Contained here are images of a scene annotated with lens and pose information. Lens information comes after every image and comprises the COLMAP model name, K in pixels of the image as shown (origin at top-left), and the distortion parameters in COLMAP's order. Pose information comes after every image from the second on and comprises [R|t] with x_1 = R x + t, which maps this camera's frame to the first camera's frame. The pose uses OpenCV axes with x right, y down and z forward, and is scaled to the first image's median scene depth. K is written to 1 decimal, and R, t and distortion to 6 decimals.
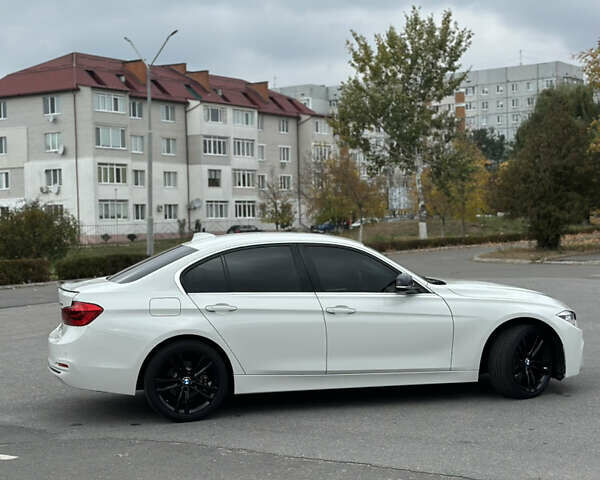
lens RADIAL K [[1085.8, 0, 300.0], [0, 1085.8, 240.0], [0, 0, 1]] dist [0.032274, 0.219995]
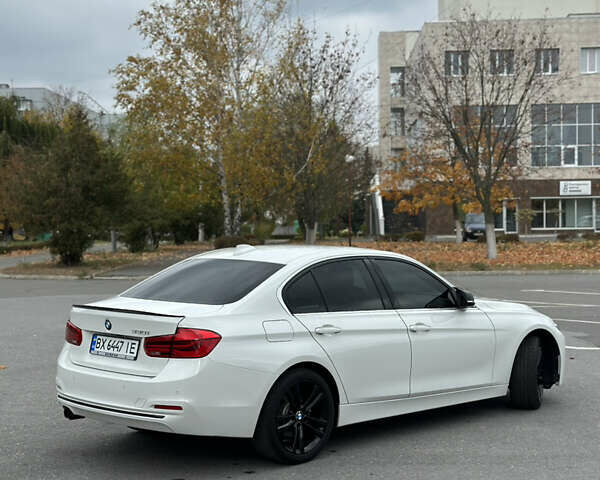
lens RADIAL K [[1085.8, 0, 300.0], [0, 1085.8, 240.0], [0, 0, 1]] dist [0.032274, 0.219995]
pose [[0.856139, 0.007929, 0.516685, -0.546567], [-0.000315, 0.999890, -0.014823, 0.002688], [-0.516746, 0.012528, 0.856047, 0.254538]]
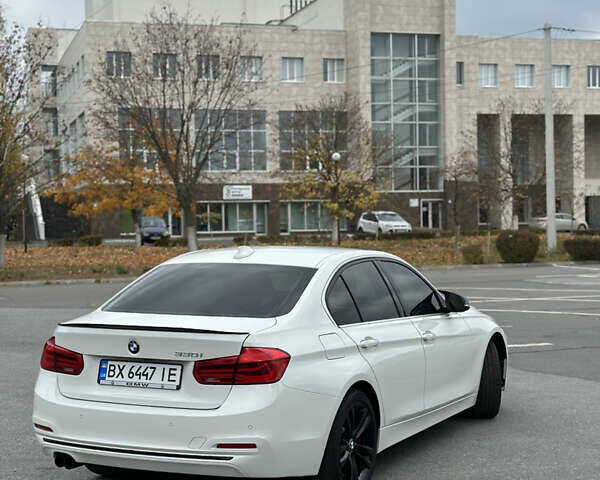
lens RADIAL K [[1085.8, 0, 300.0], [0, 1085.8, 240.0], [0, 0, 1]] dist [0.032274, 0.219995]
pose [[0.641756, 0.003785, 0.766899, -0.689428], [0.013974, 0.999764, -0.016628, 0.002277], [-0.766781, 0.021387, 0.641552, 0.542757]]
